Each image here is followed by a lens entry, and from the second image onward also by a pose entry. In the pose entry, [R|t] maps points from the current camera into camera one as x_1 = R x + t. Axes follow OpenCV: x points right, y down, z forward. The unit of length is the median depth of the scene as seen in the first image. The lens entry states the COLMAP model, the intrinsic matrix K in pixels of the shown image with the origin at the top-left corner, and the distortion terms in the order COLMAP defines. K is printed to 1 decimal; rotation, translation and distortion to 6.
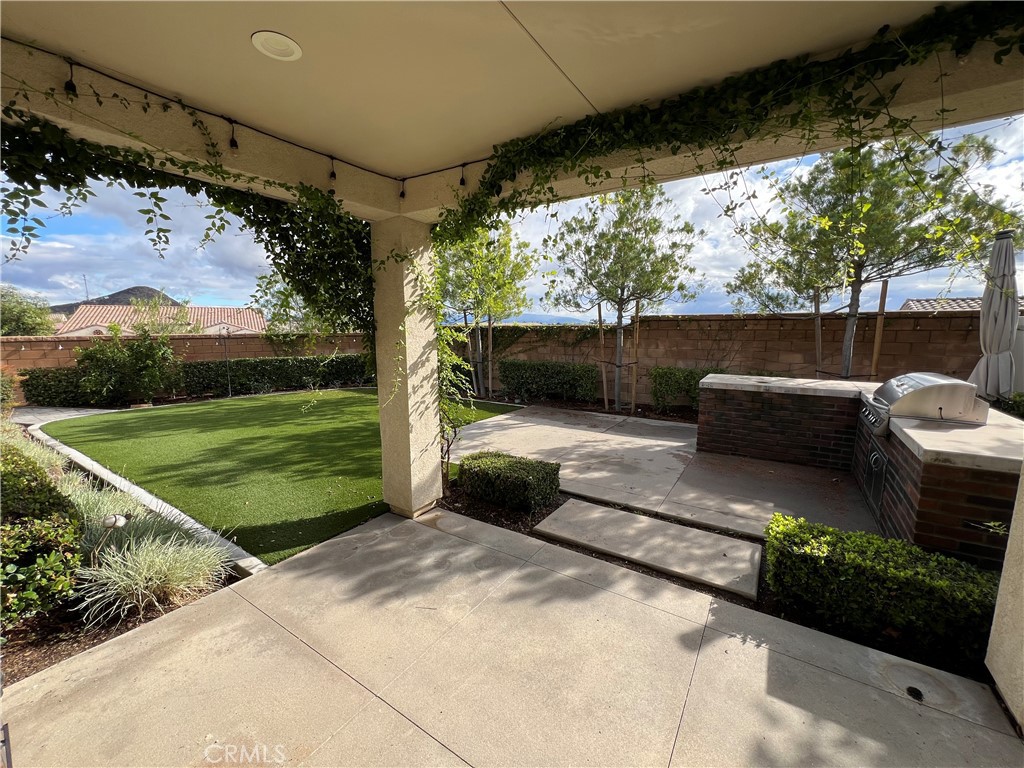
lens RADIAL K [[409.9, 0, 510.9], [0, 409.9, 389.3], [0, 0, 1]] dist [-0.000627, 0.000217]
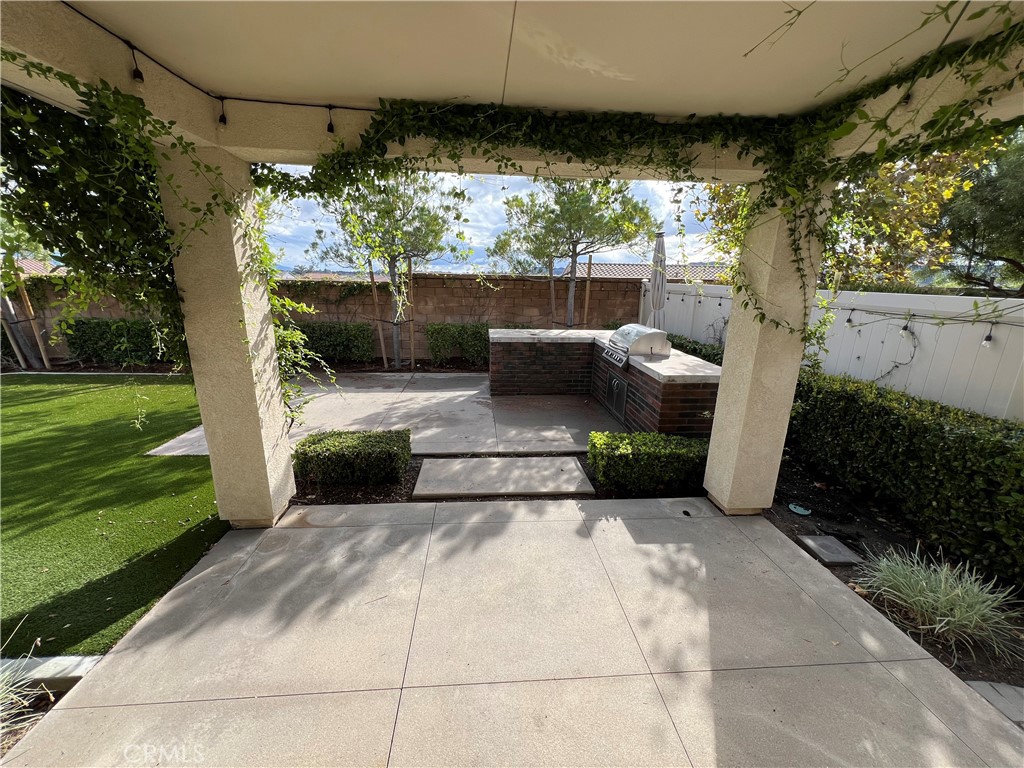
lens RADIAL K [[409.9, 0, 510.9], [0, 409.9, 389.3], [0, 0, 1]] dist [-0.000627, 0.000217]
pose [[0.789966, -0.142000, 0.596481, -0.212645], [0.069631, 0.987296, 0.142821, -0.034900], [-0.609184, -0.071290, 0.789818, 0.032775]]
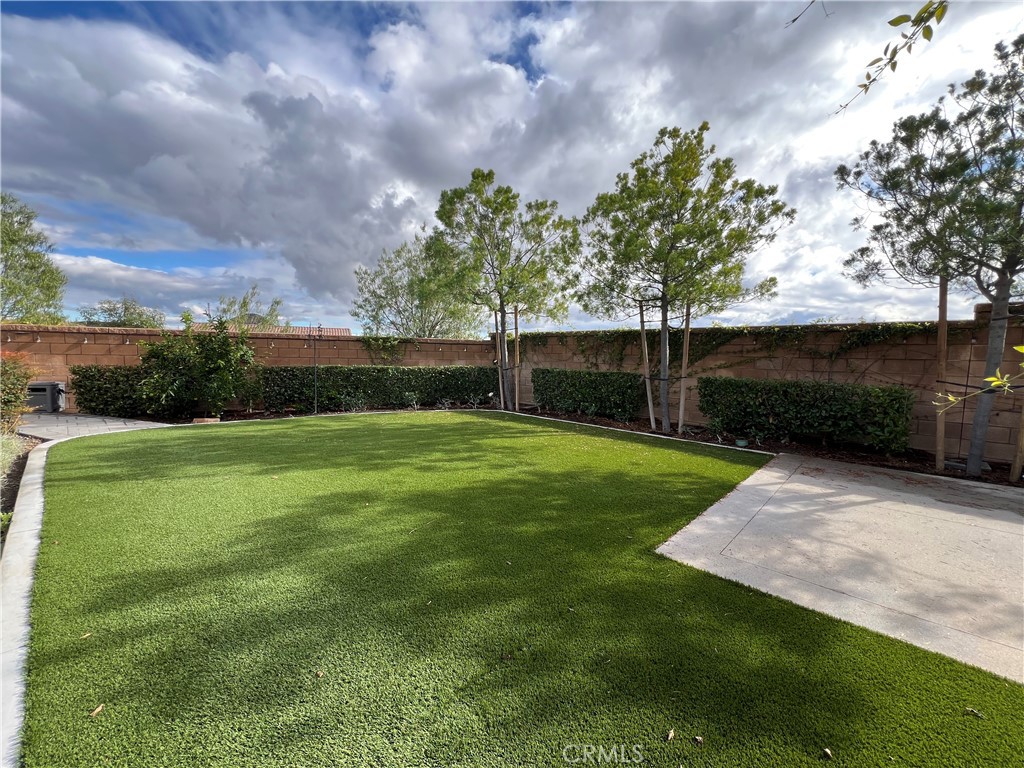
lens RADIAL K [[409.9, 0, 510.9], [0, 409.9, 389.3], [0, 0, 1]] dist [-0.000627, 0.000217]
pose [[0.986533, 0.038198, -0.159042, -0.403636], [-0.049712, 0.996374, -0.069053, 0.014026], [0.155827, 0.076029, 0.984854, 0.590922]]
